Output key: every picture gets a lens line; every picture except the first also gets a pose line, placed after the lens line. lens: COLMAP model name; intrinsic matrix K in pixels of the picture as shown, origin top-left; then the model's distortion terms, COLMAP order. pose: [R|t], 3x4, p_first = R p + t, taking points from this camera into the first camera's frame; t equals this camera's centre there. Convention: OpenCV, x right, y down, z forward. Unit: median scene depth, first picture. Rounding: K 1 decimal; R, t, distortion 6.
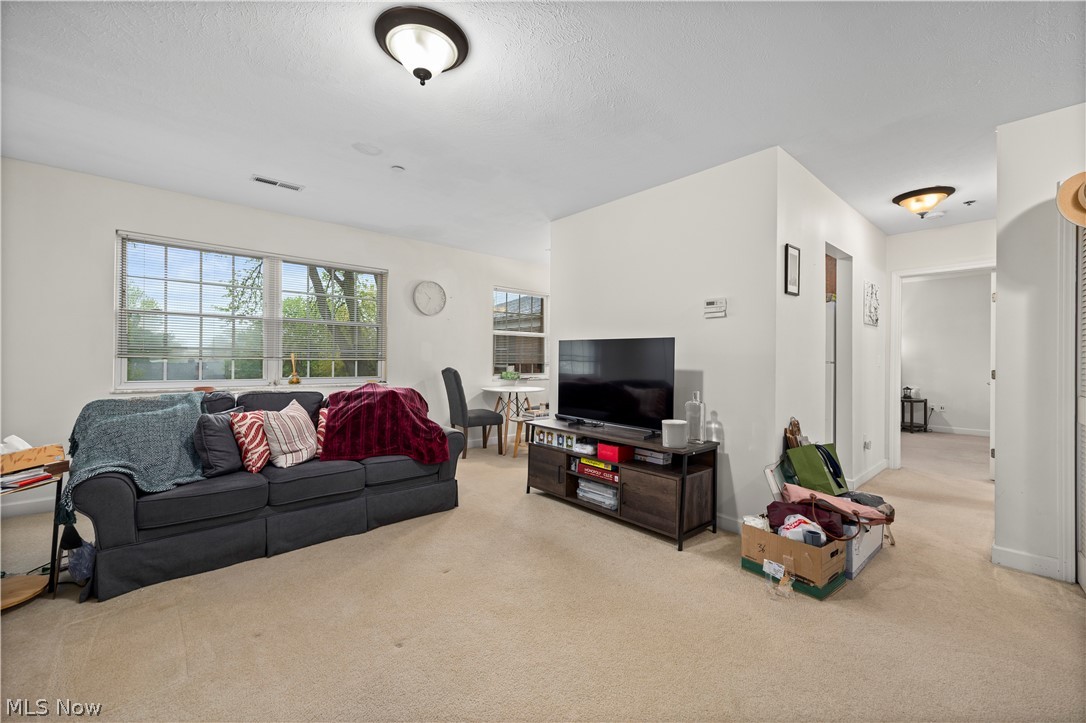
lens RADIAL K [[443.5, 0, 541.5], [0, 443.5, 361.6], [0, 0, 1]] dist [0.010370, -0.000369]
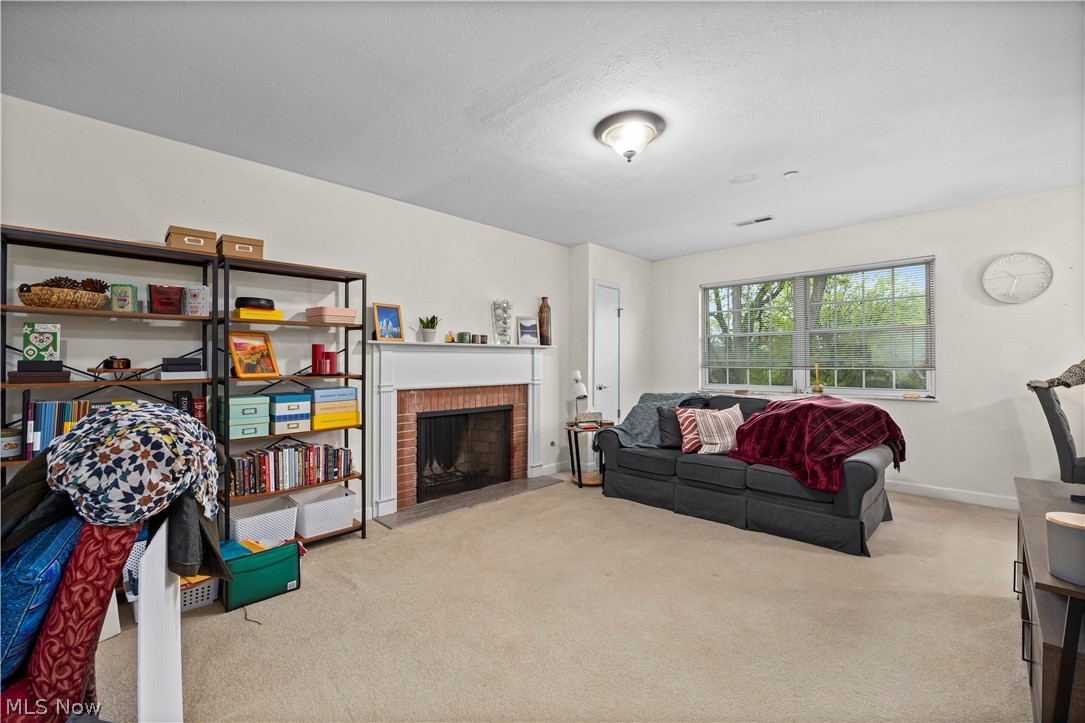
lens RADIAL K [[453.2, 0, 542.5], [0, 453.2, 361.5], [0, 0, 1]] dist [-0.002510, -0.000188]
pose [[0.064785, -0.012835, -0.997817, 0.688503], [0.000717, 0.999918, -0.012815, -0.014351], [0.997899, 0.000115, 0.064789, 0.437348]]
